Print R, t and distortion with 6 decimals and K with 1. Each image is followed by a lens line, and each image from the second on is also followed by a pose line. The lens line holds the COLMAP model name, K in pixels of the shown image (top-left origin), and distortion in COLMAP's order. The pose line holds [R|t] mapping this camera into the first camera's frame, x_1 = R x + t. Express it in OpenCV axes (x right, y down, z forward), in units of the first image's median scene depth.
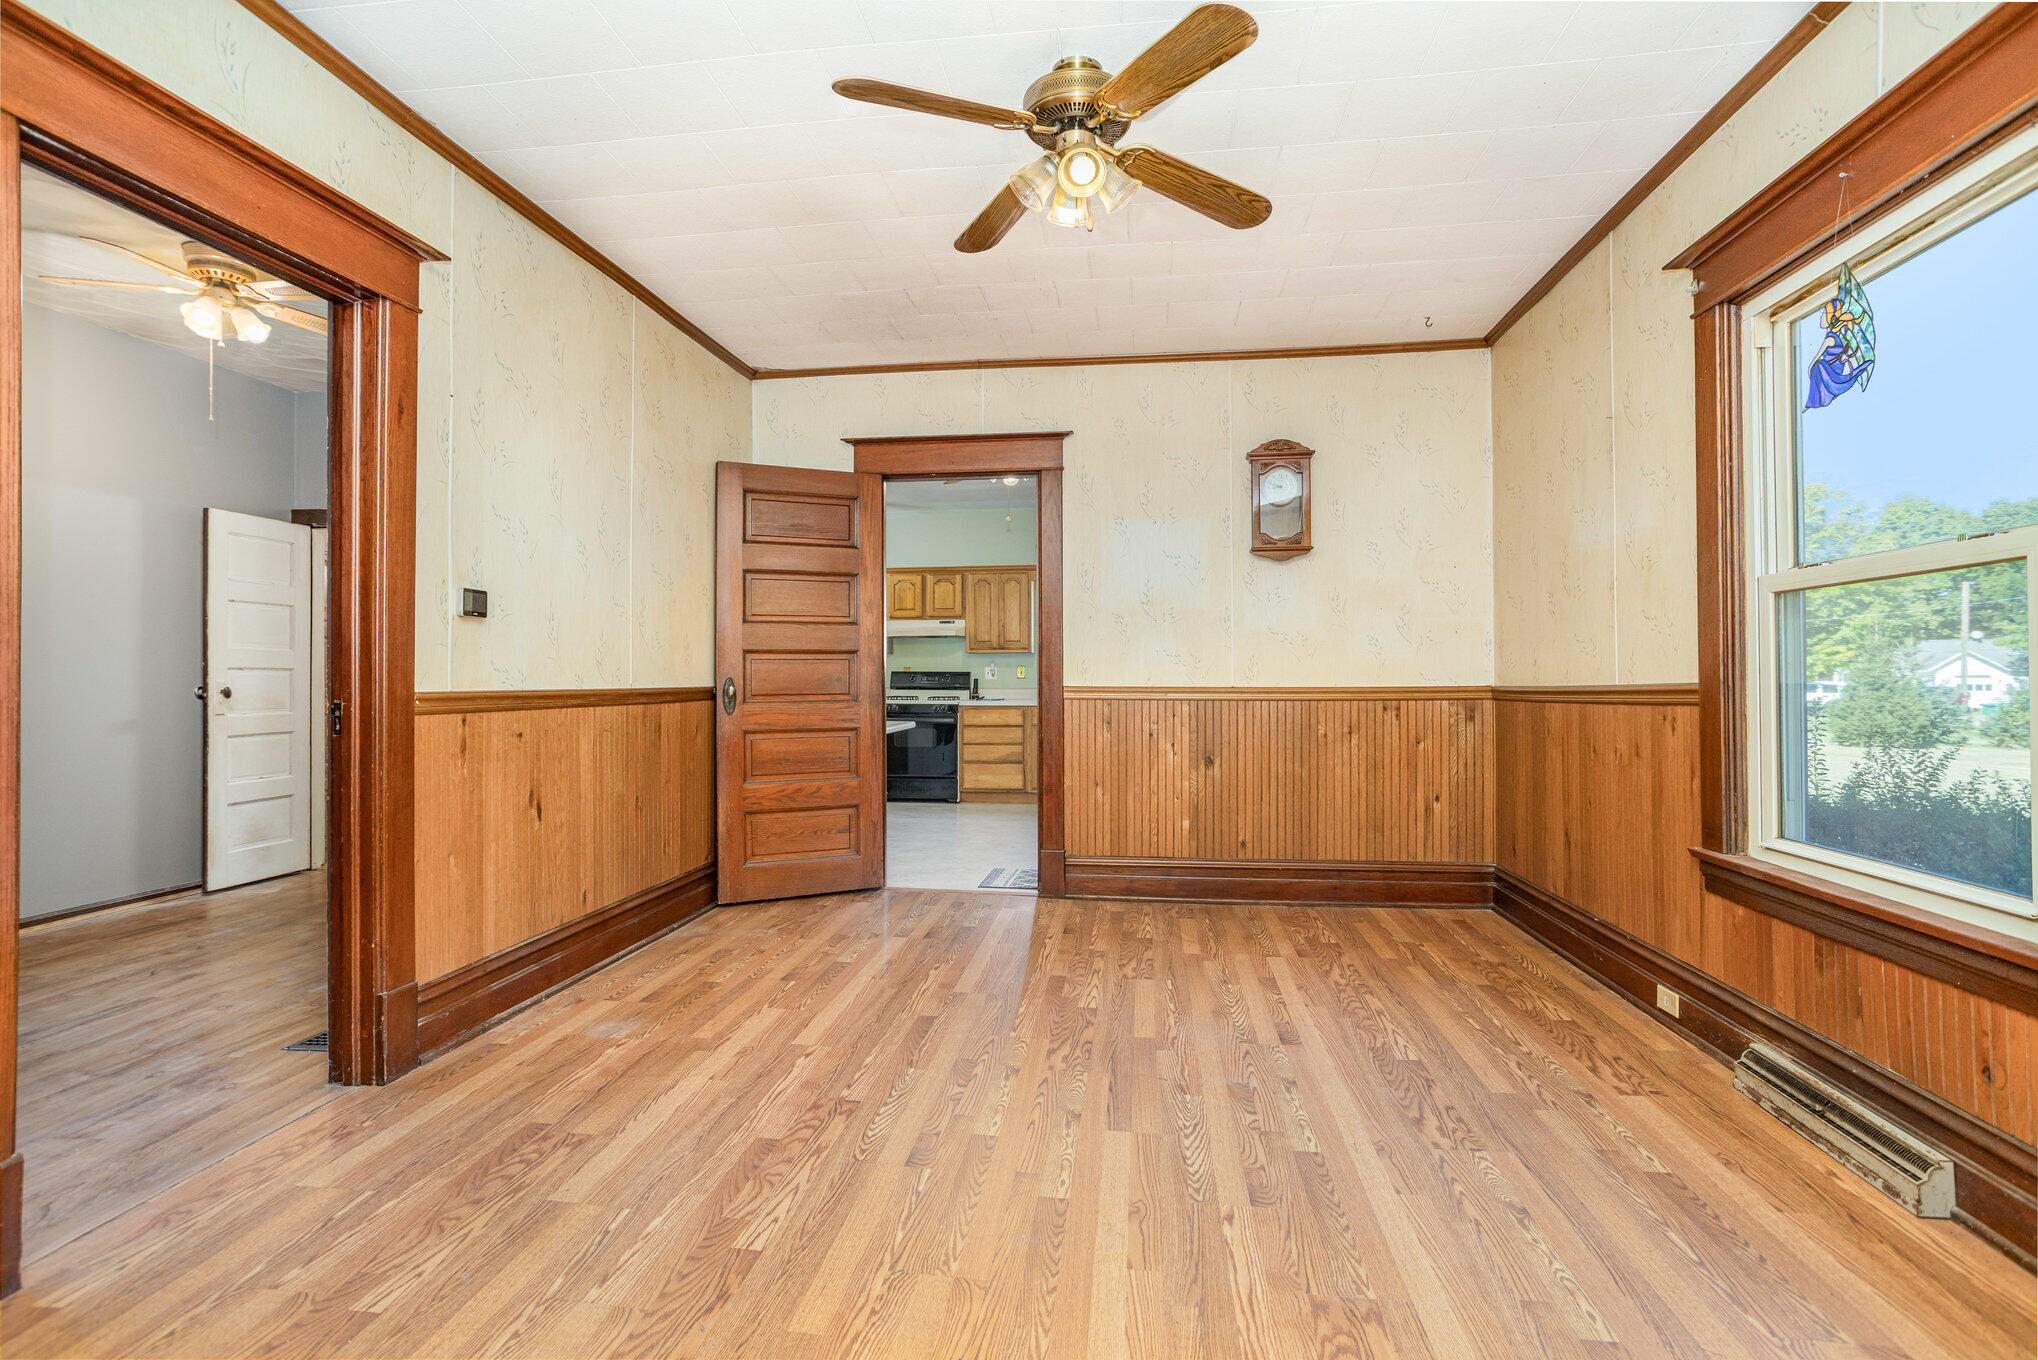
lens RADIAL K [[993.8, 0, 1016.4], [0, 993.8, 676.1], [0, 0, 1]] dist [-0.033872, 0.004296]
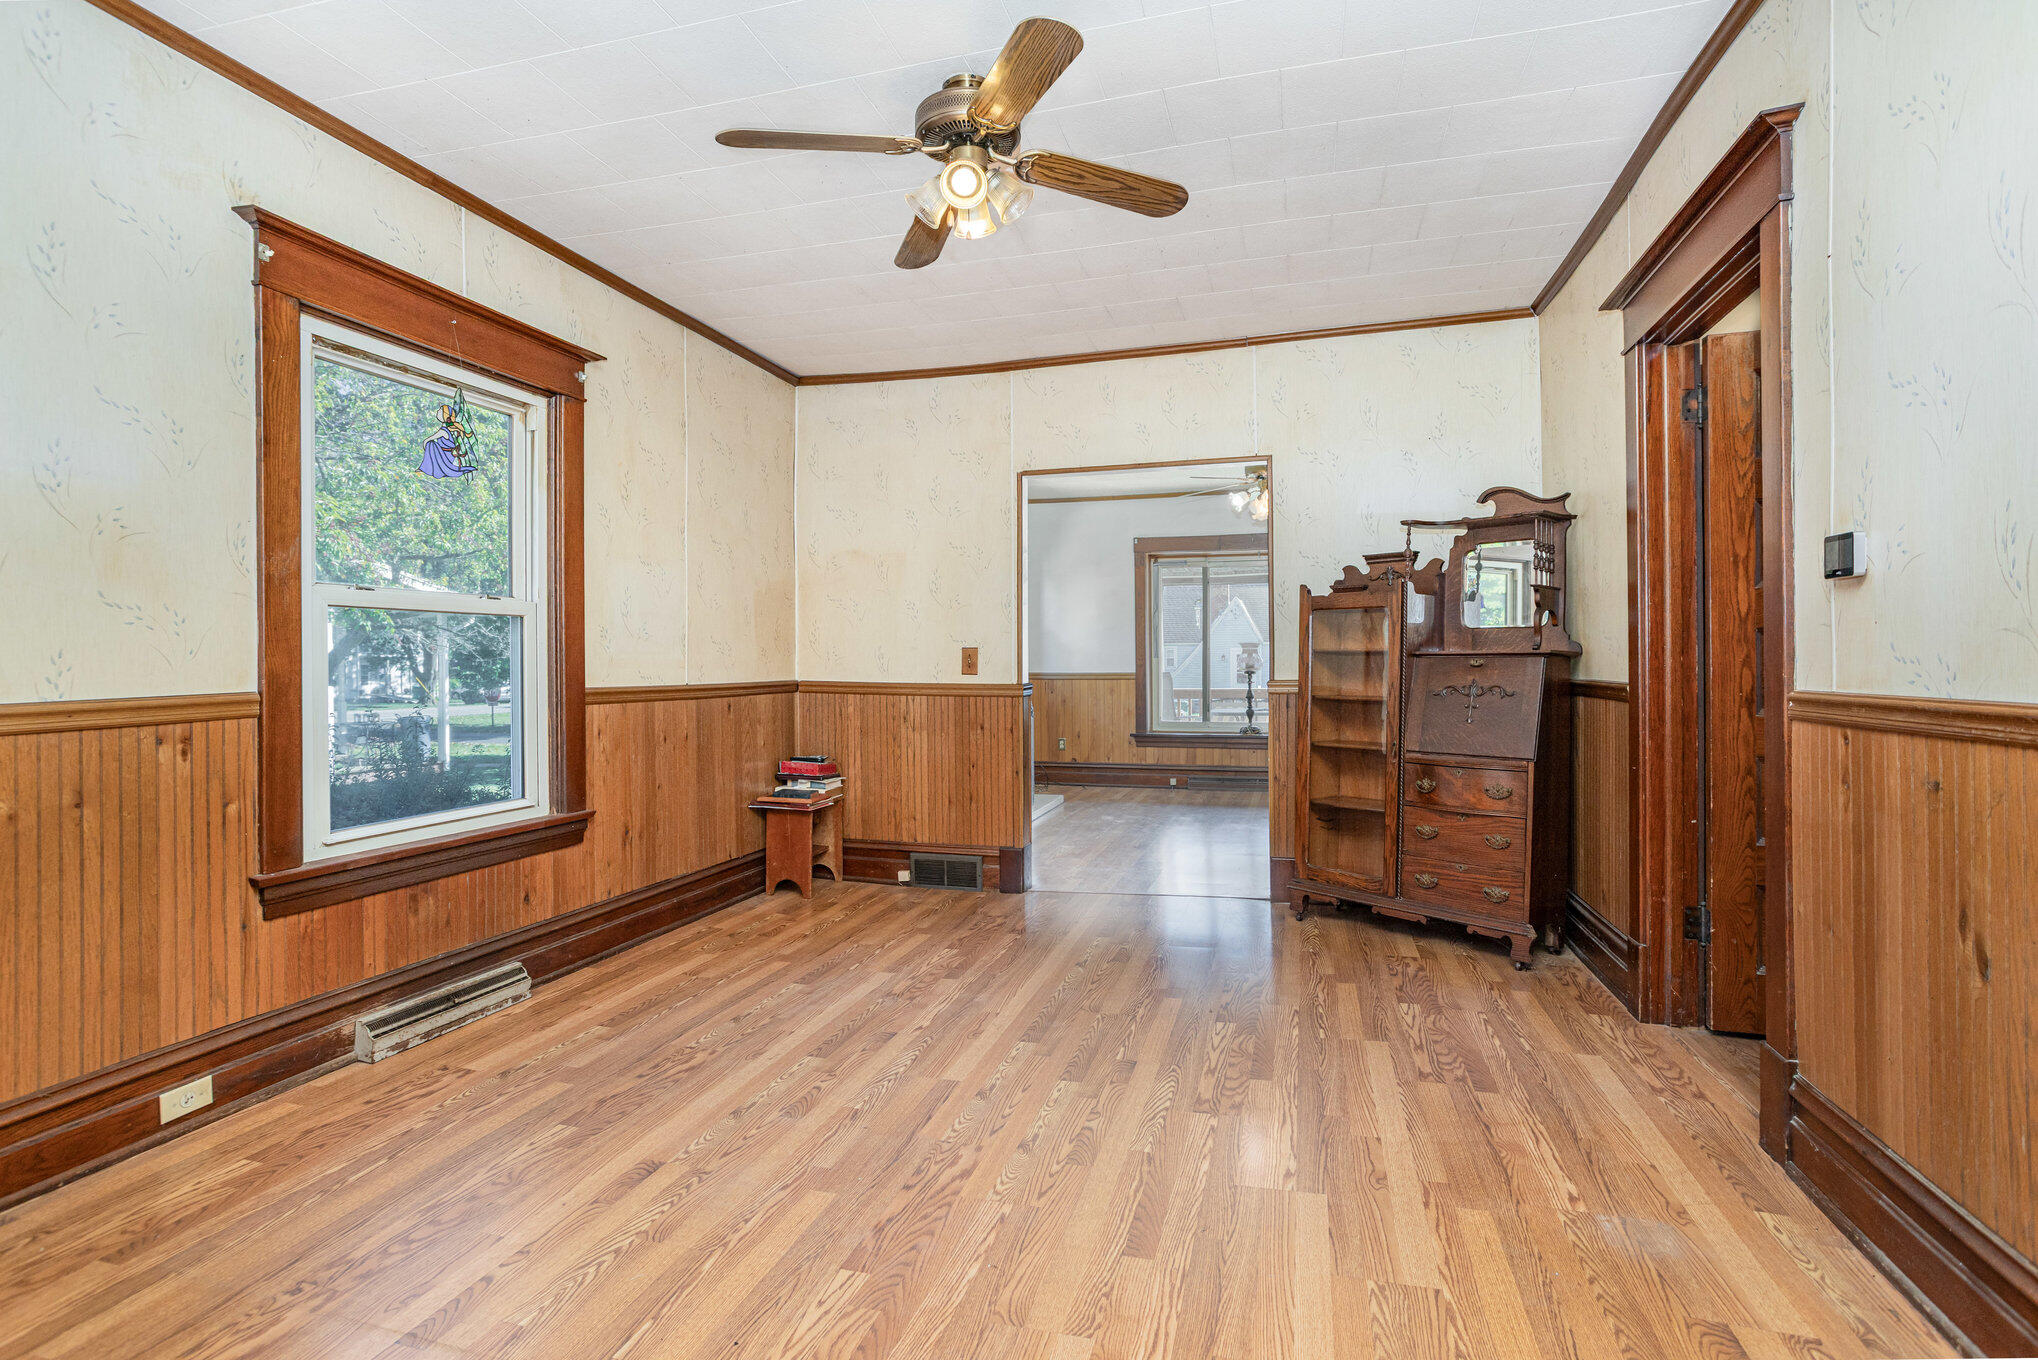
lens RADIAL K [[993.8, 0, 1018.2], [0, 993.8, 668.2], [0, 0, 1]] dist [-0.033872, 0.004296]
pose [[-0.988793, 0.011004, 0.148887, -0.132698], [0.011389, 0.999934, 0.001734, -0.009187], [-0.148858, 0.003410, -0.988853, 1.923291]]
